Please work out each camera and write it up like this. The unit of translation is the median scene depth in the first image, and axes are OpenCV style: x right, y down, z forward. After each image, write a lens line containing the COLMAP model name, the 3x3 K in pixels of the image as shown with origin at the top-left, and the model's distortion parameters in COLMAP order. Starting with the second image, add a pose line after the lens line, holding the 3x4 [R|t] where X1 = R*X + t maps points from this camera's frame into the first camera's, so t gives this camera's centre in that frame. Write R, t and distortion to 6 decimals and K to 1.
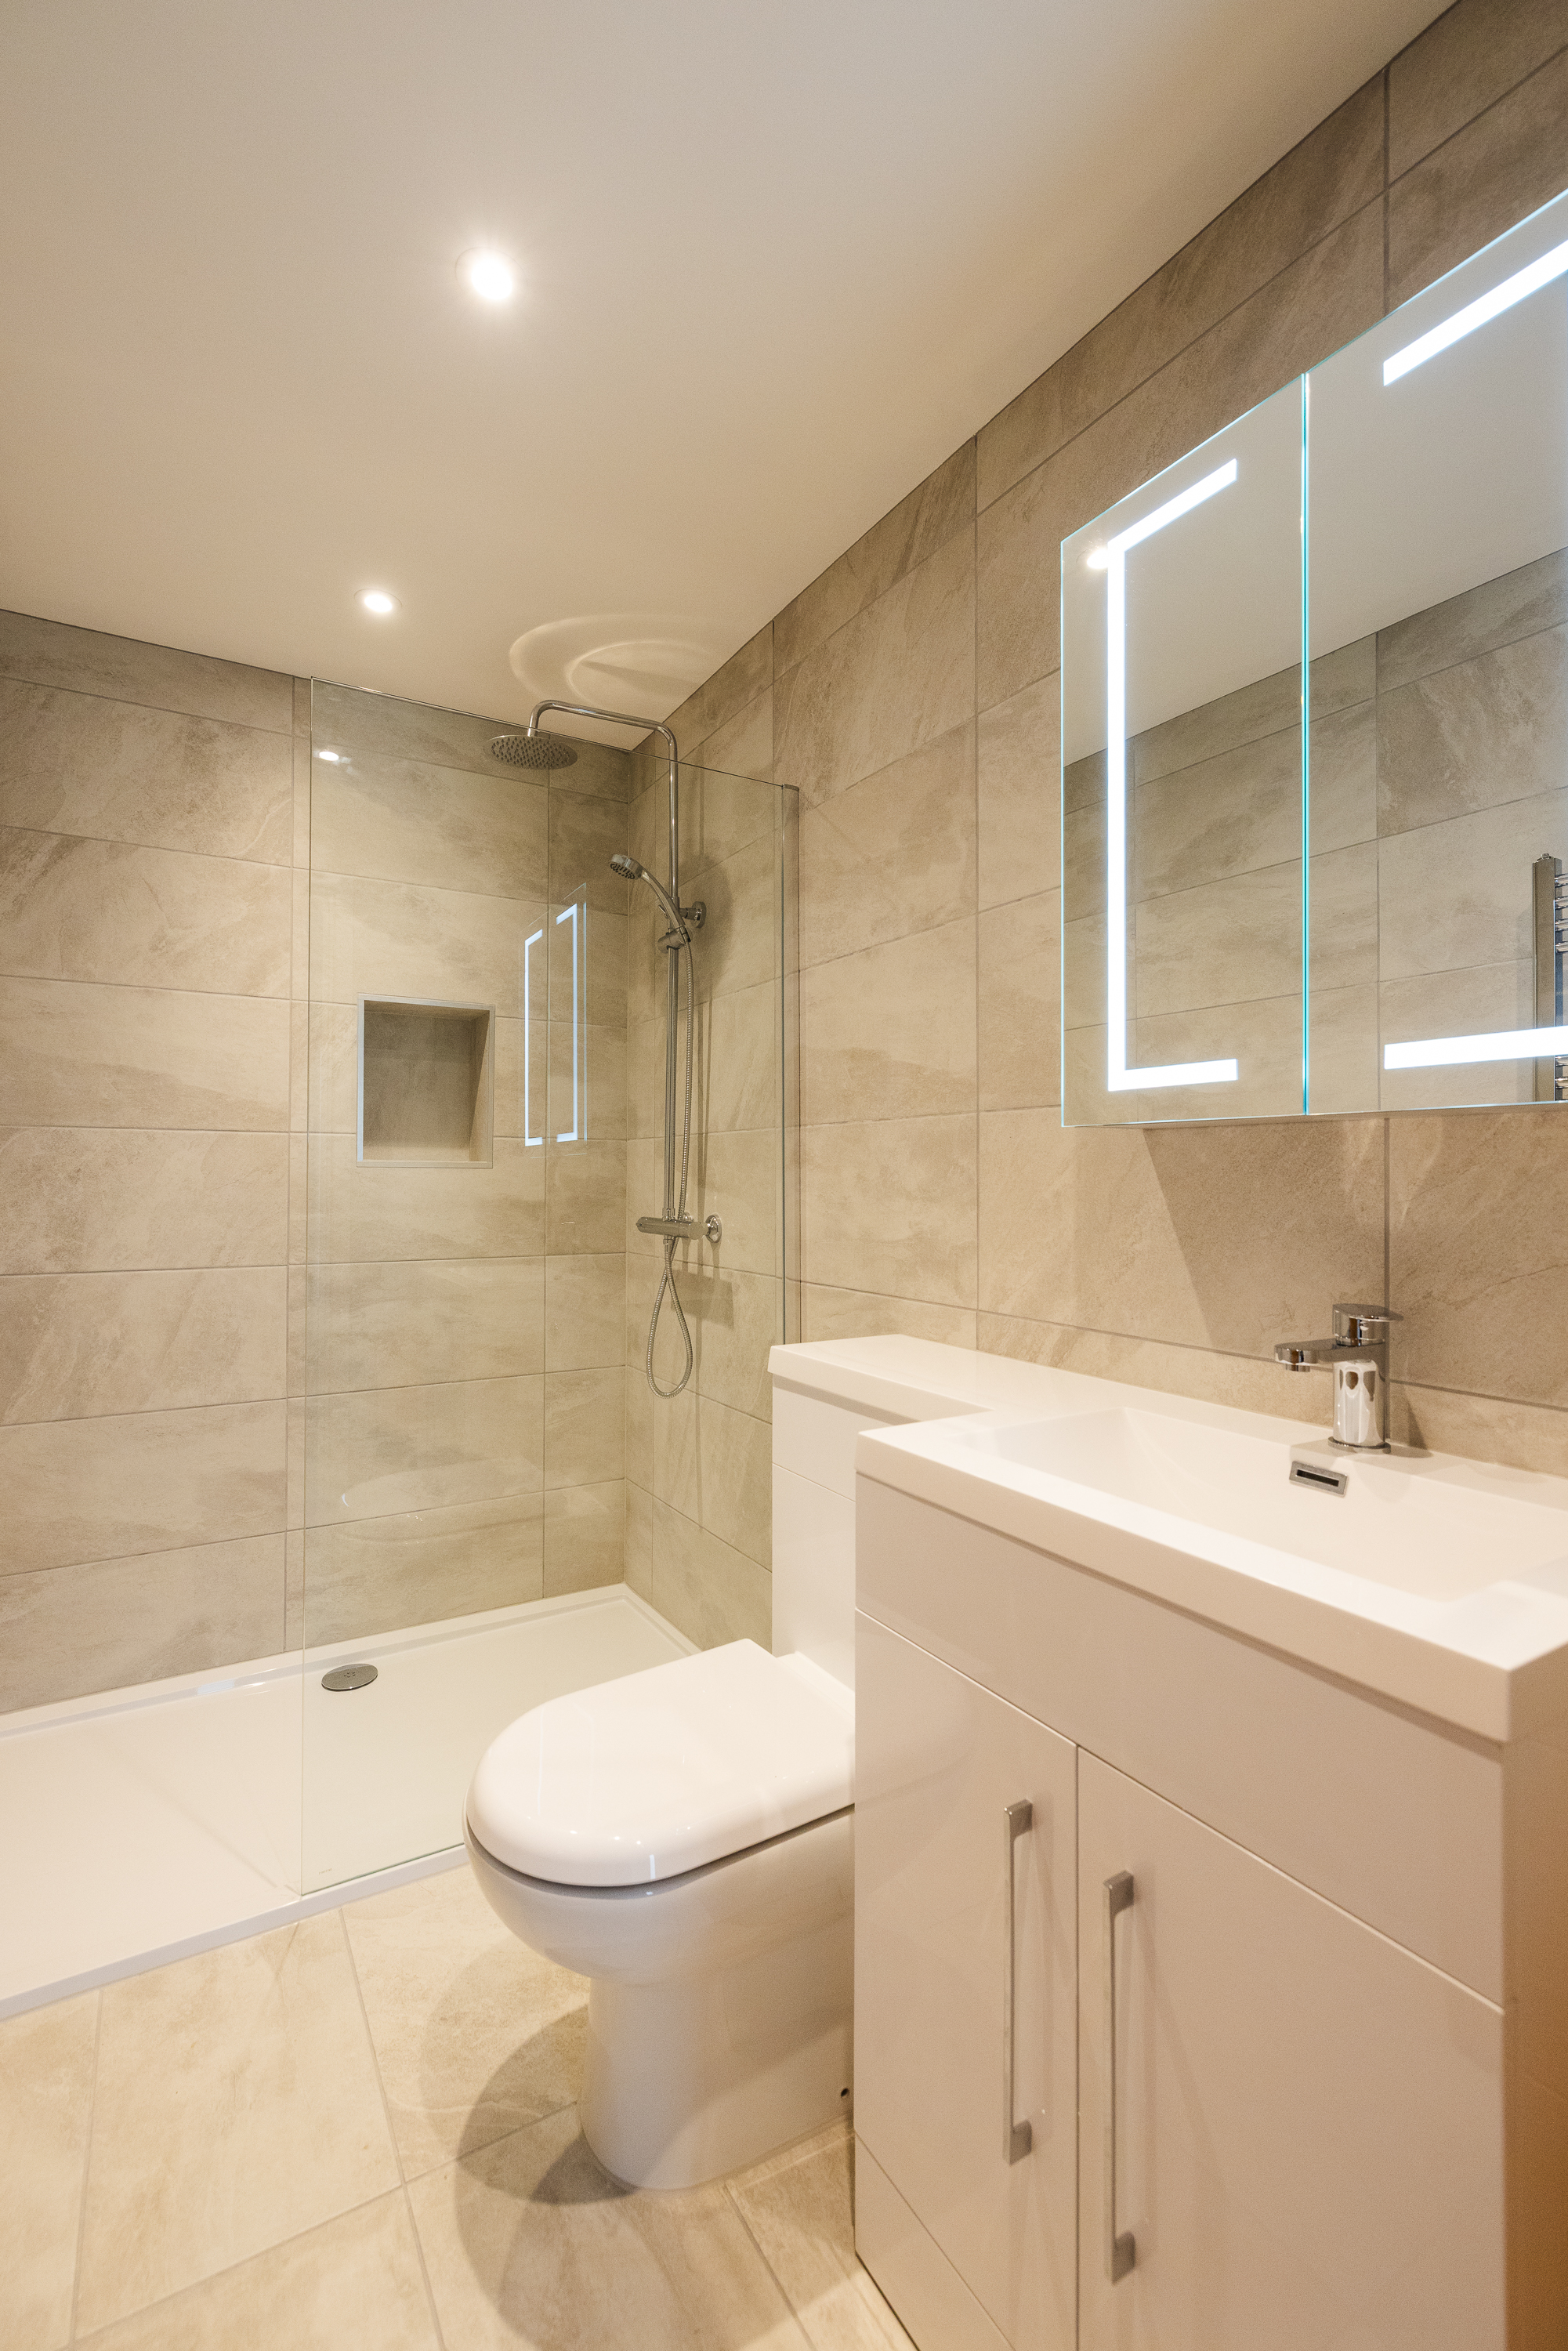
lens RADIAL K [[1042.0, 0, 741.9], [0, 1042.0, 1181.7], [0, 0, 1]] dist [0.004052, -0.000224]
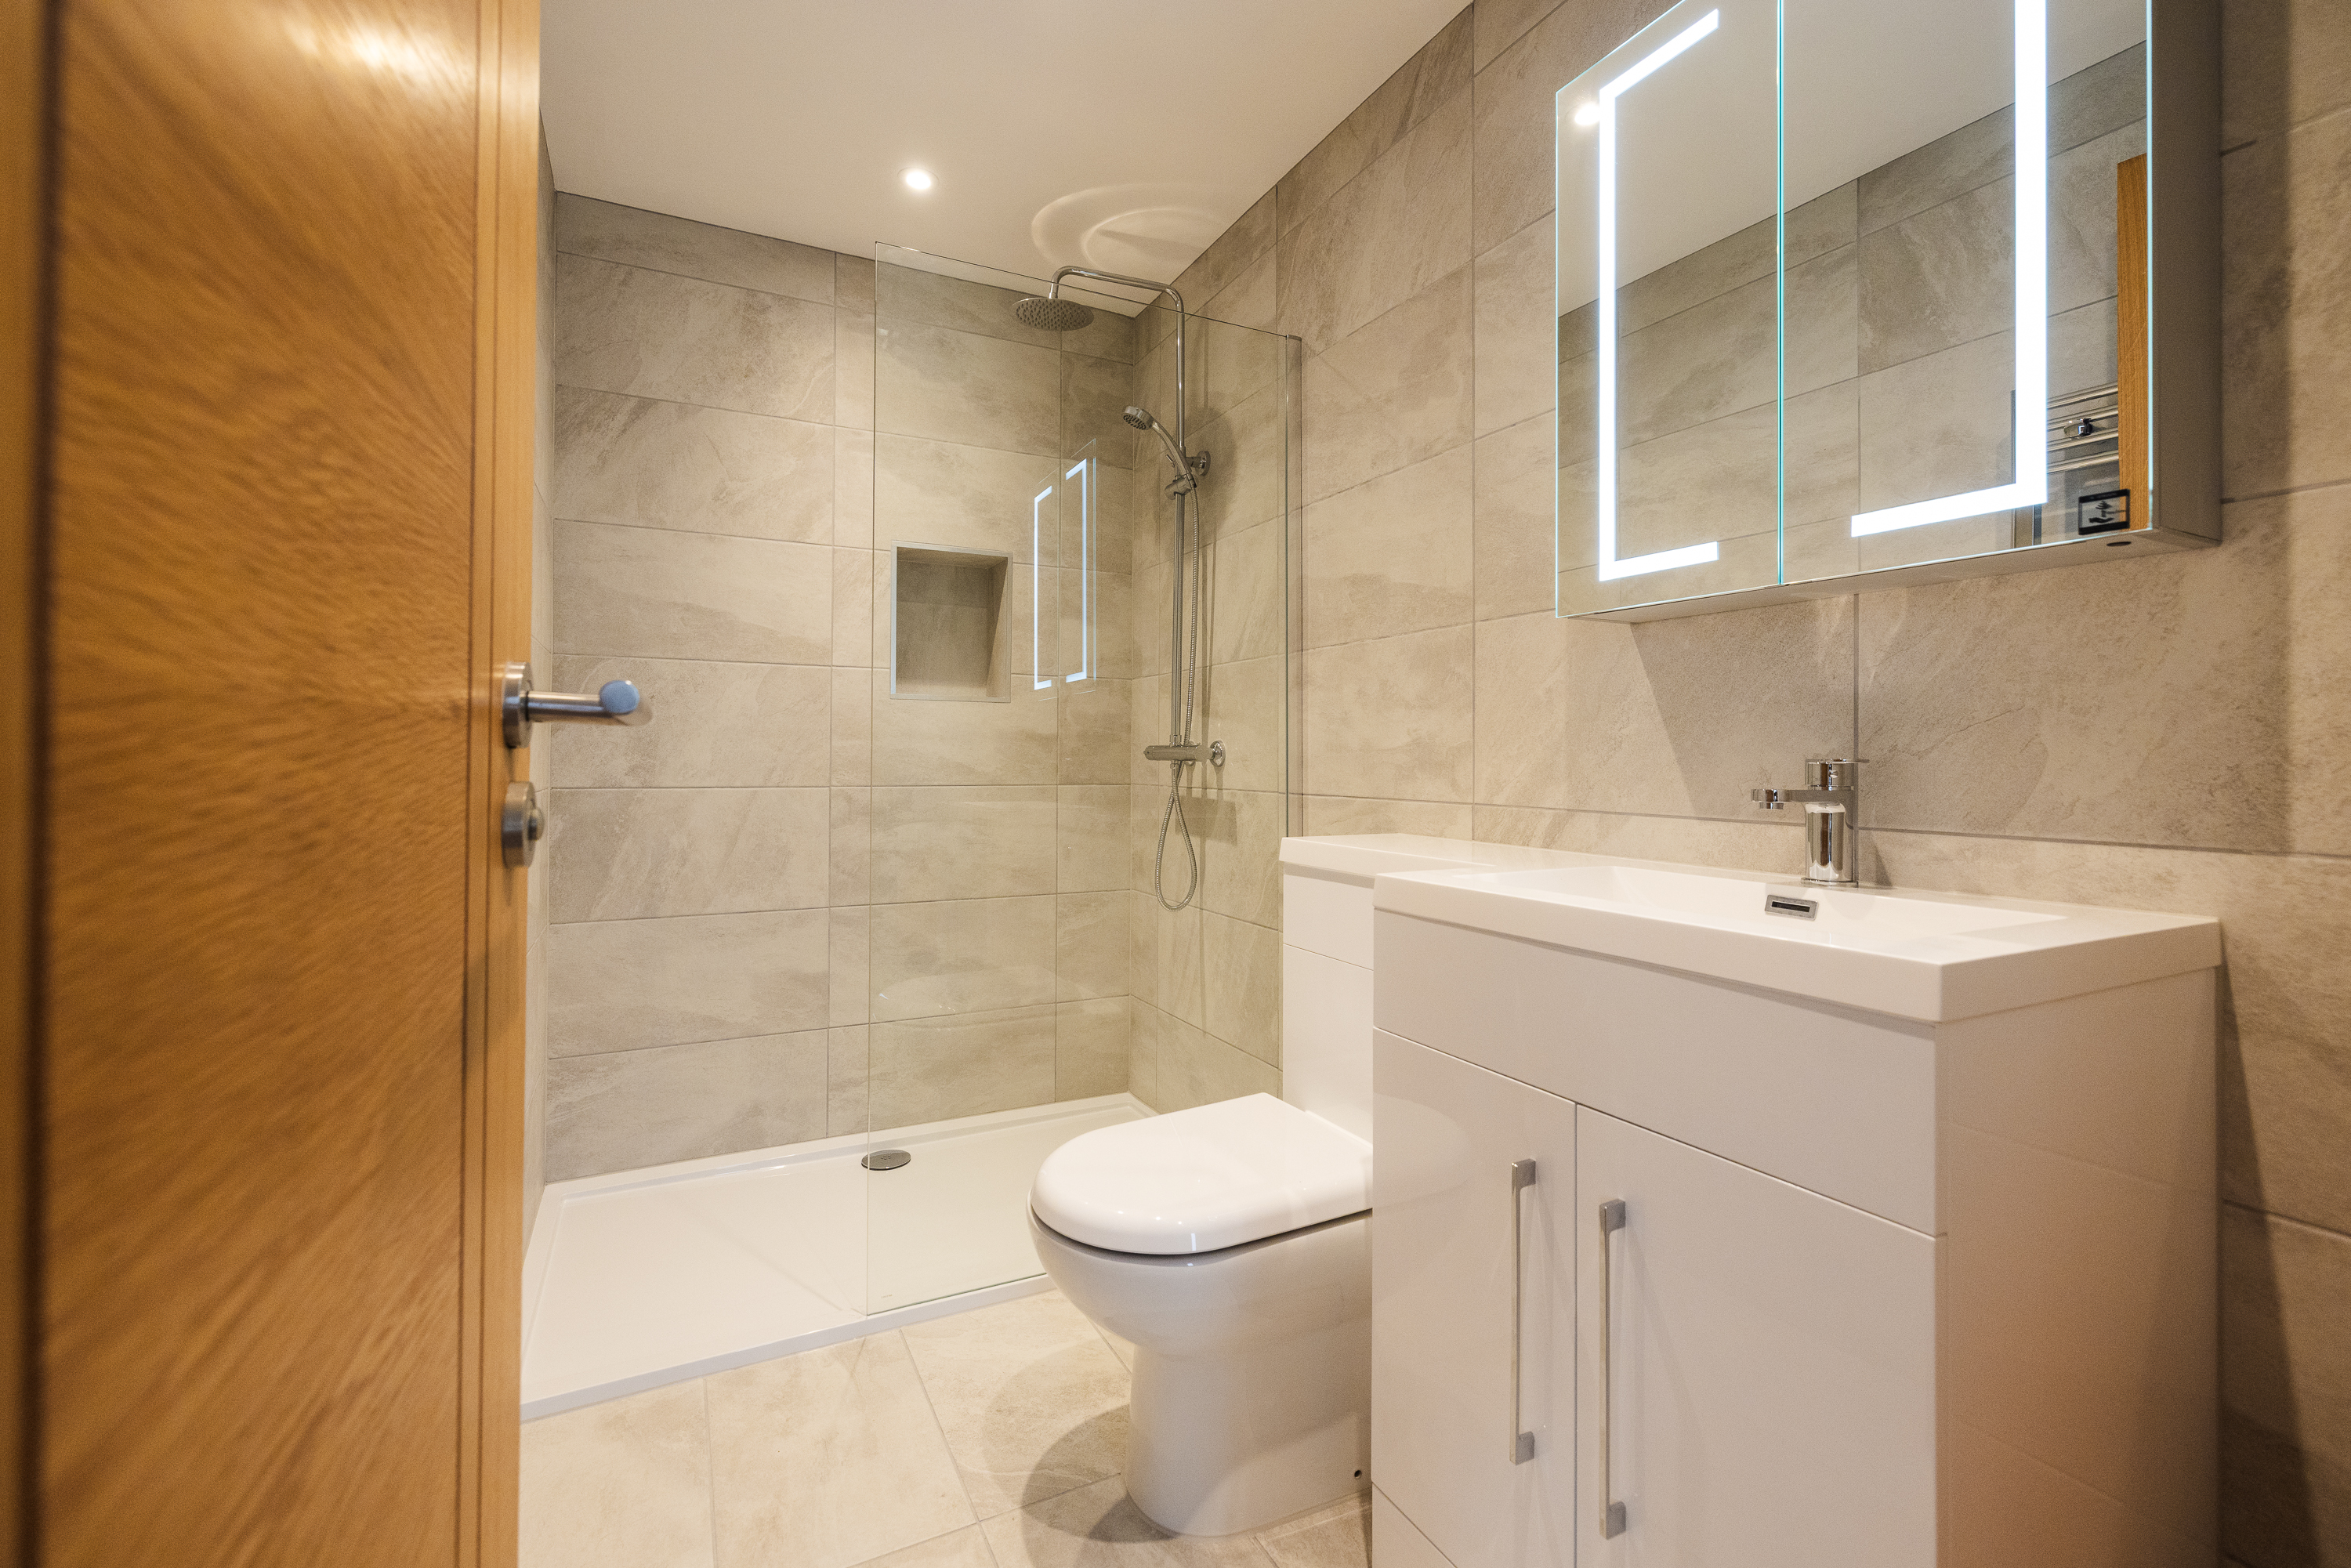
lens RADIAL K [[1042.0, 0, 1145.6], [0, 1042.0, 774.6], [0, 0, 1]] dist [0.004052, -0.000224]
pose [[0.998177, 0.001423, -0.060330, -0.040094], [-0.001378, 0.999999, 0.000788, 0.072907], [0.060331, -0.000704, 0.998178, -0.088166]]
